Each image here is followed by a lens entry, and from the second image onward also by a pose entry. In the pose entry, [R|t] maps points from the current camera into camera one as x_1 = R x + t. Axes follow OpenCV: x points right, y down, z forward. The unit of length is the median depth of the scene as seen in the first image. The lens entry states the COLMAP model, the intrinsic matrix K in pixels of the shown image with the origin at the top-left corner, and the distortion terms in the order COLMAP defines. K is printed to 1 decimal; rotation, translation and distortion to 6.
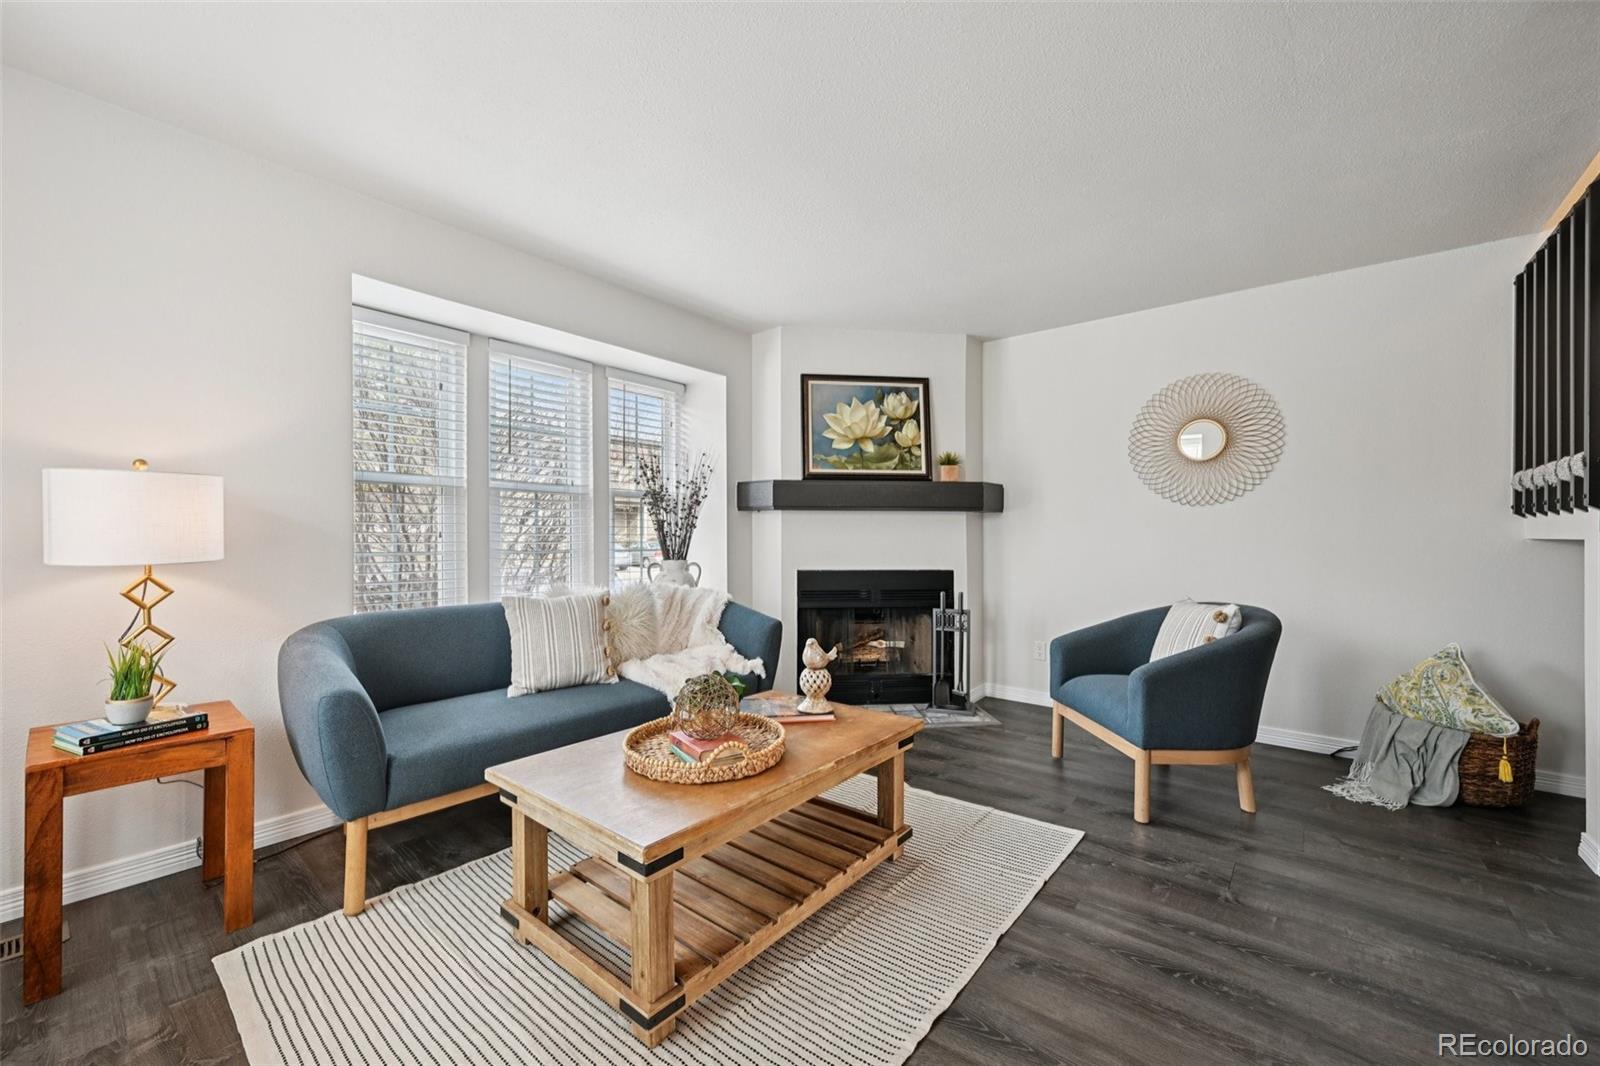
lens RADIAL K [[625.4, 0, 802.0], [0, 625.4, 537.8], [0, 0, 1]] dist [-0.000298, 0.000339]
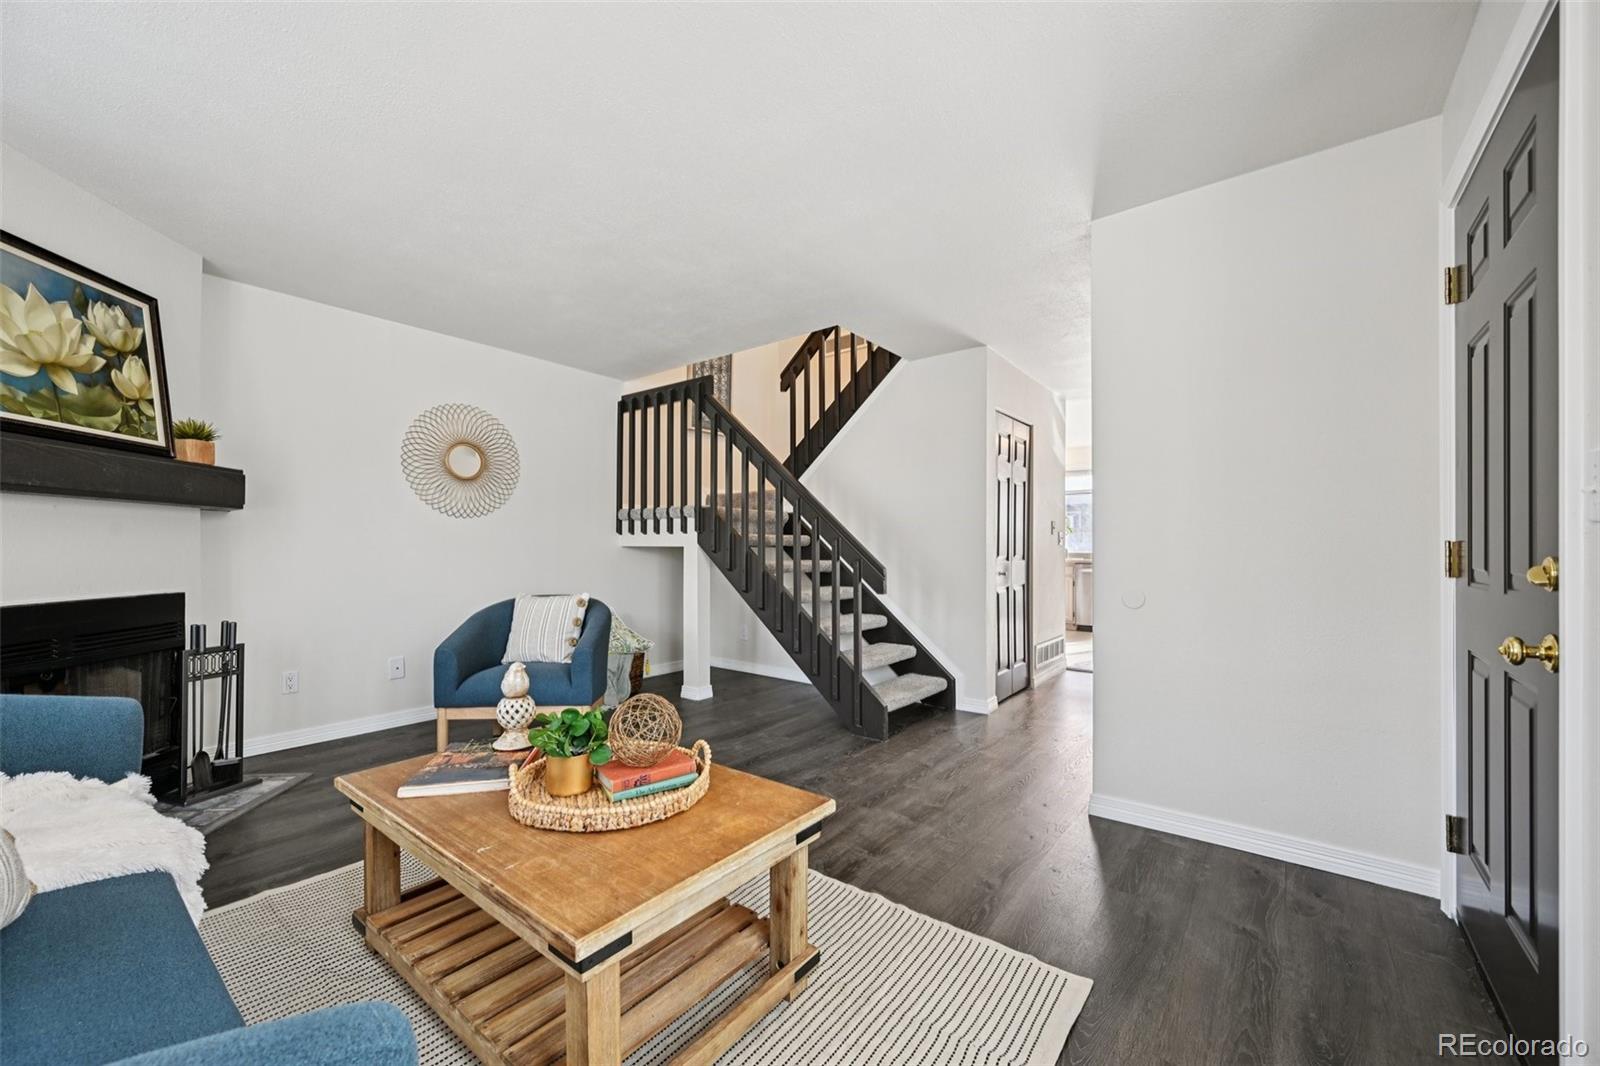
lens RADIAL K [[625.4, 0, 806.3], [0, 625.4, 539.7], [0, 0, 1]] dist [-0.000298, 0.000339]
pose [[-0.025424, 0.010017, 0.999627, -0.472688], [0.000978, 0.999950, -0.009995, 0.001650], [-0.999676, 0.000723, -0.025433, 0.348273]]
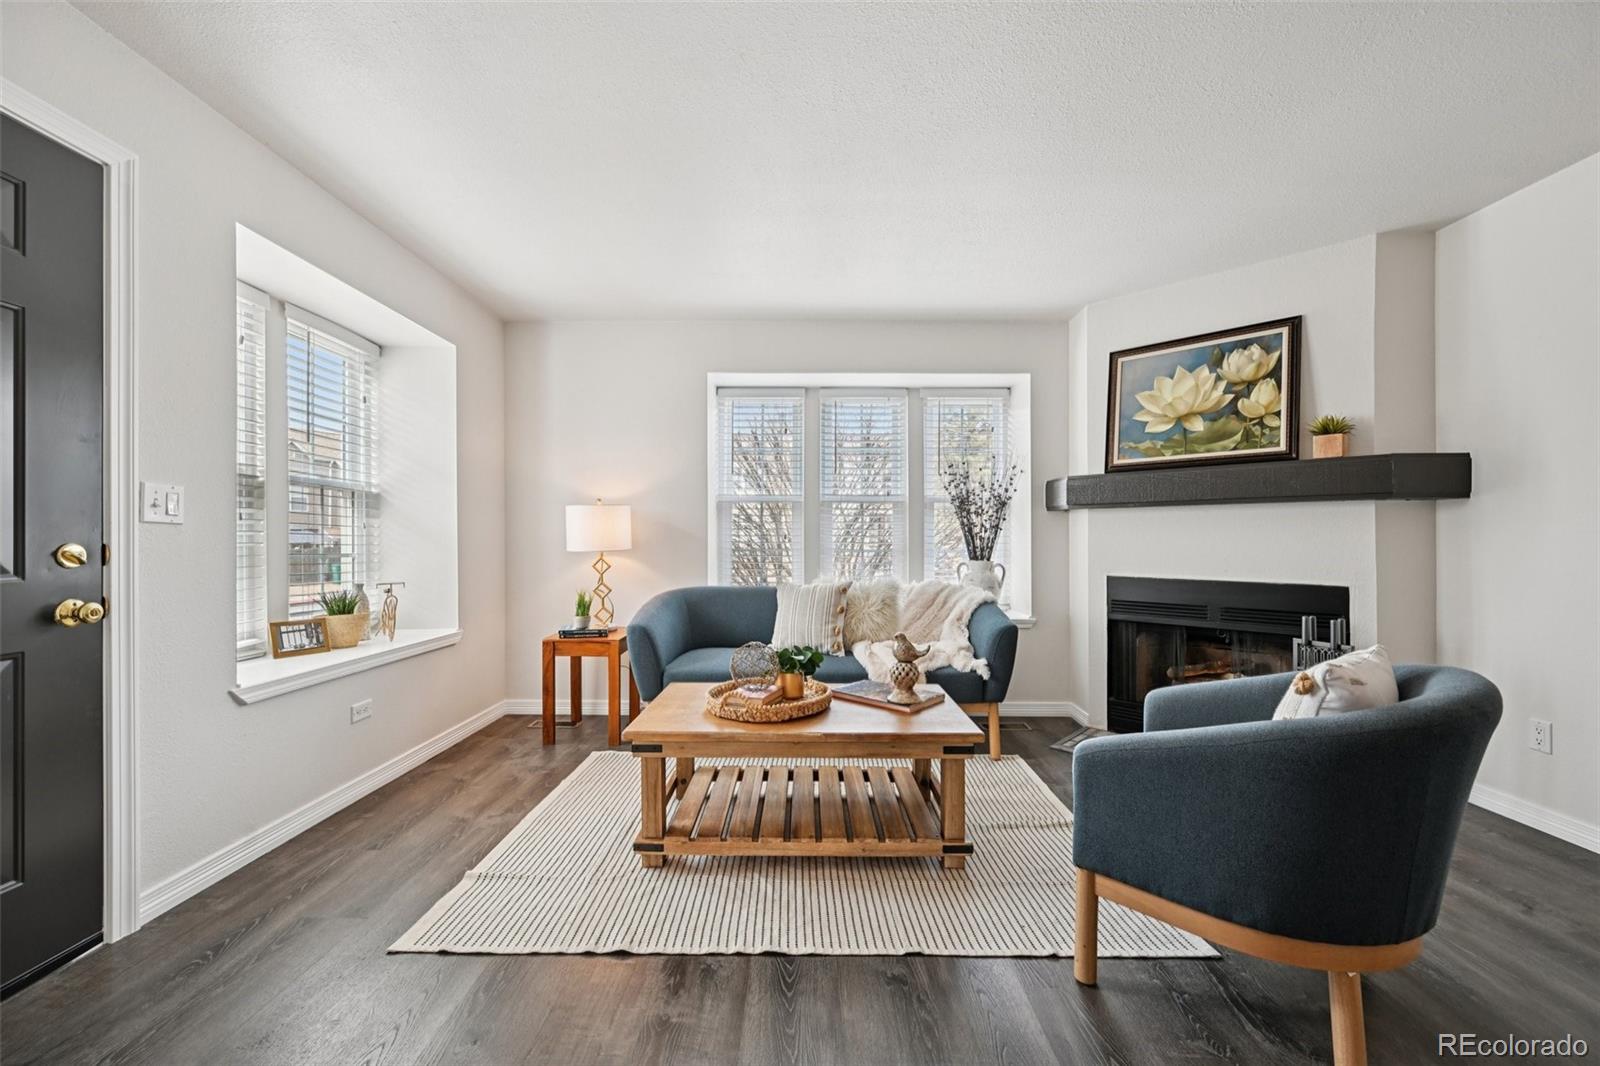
lens RADIAL K [[625.4, 0, 803.6], [0, 625.4, 540.1], [0, 0, 1]] dist [-0.000298, 0.000339]
pose [[0.628209, 0.000625, -0.778045, 0.410904], [-0.002192, 0.999997, -0.000967, 0.002868], [0.778042, 0.002313, 0.628208, 0.113380]]
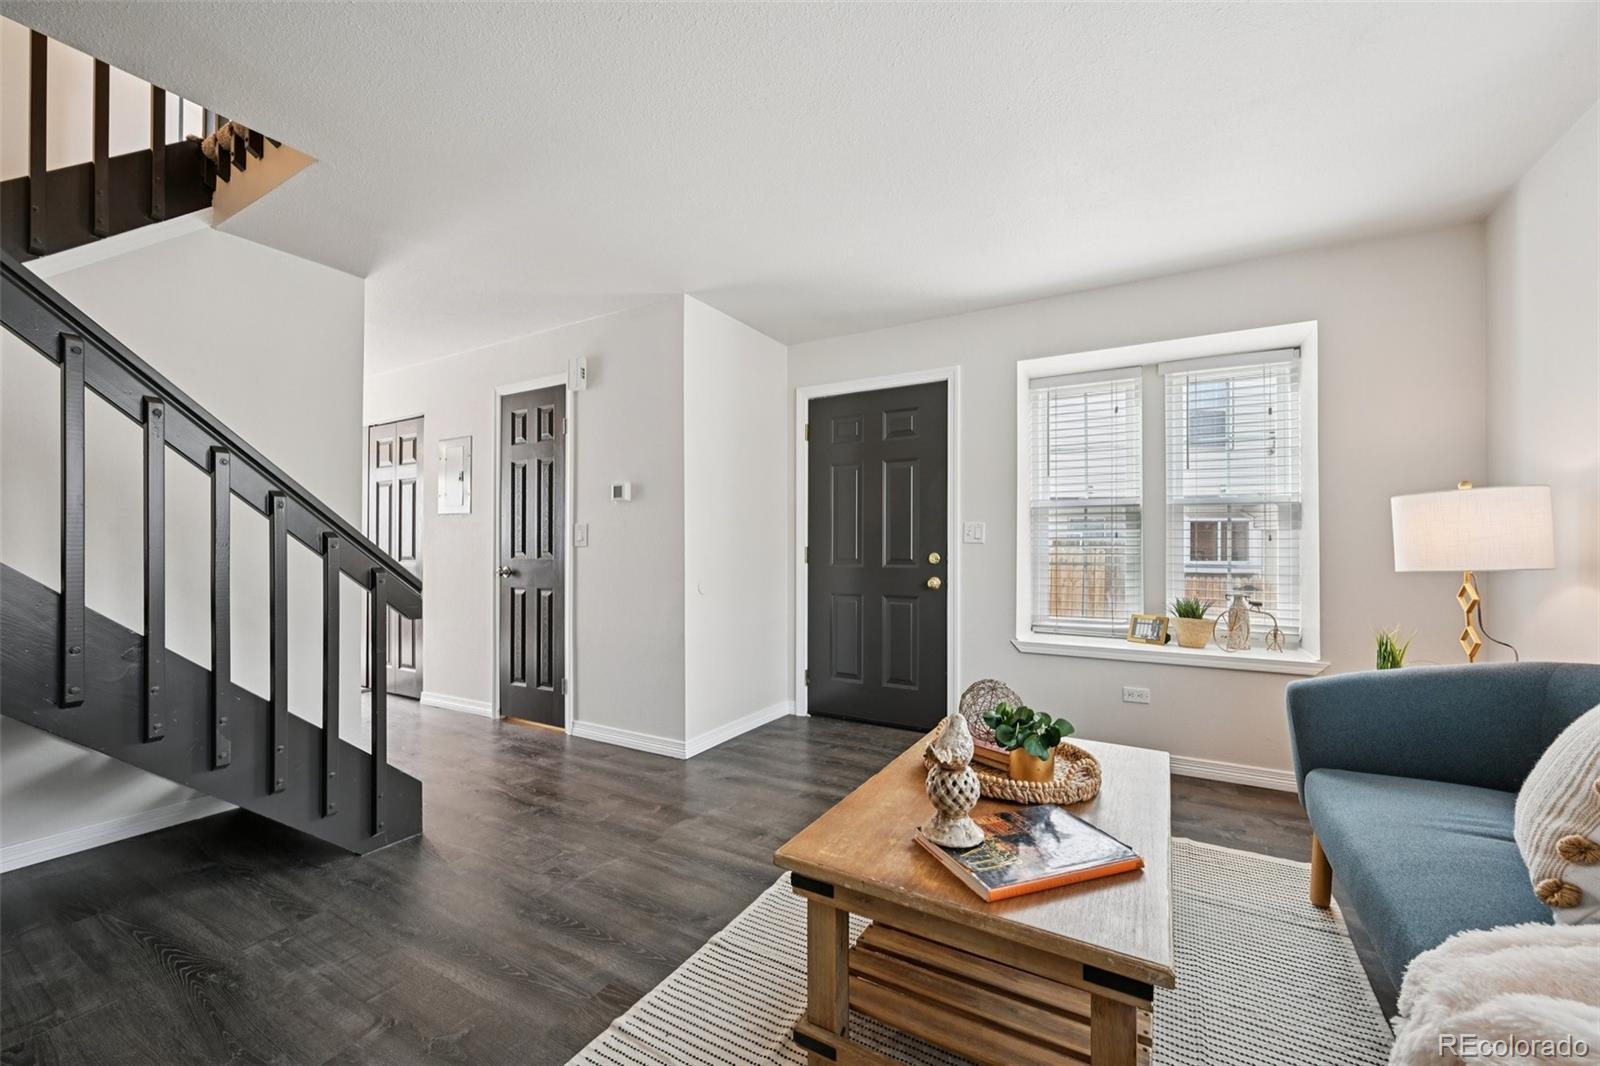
lens RADIAL K [[625.4, 0, 801.8], [0, 625.4, 545.1], [0, 0, 1]] dist [-0.000298, 0.000339]
pose [[-0.987498, -0.002241, -0.157614, 0.144406], [-0.001436, 0.999985, -0.005223, -0.000831], [0.157623, -0.004931, -0.987487, 0.879248]]
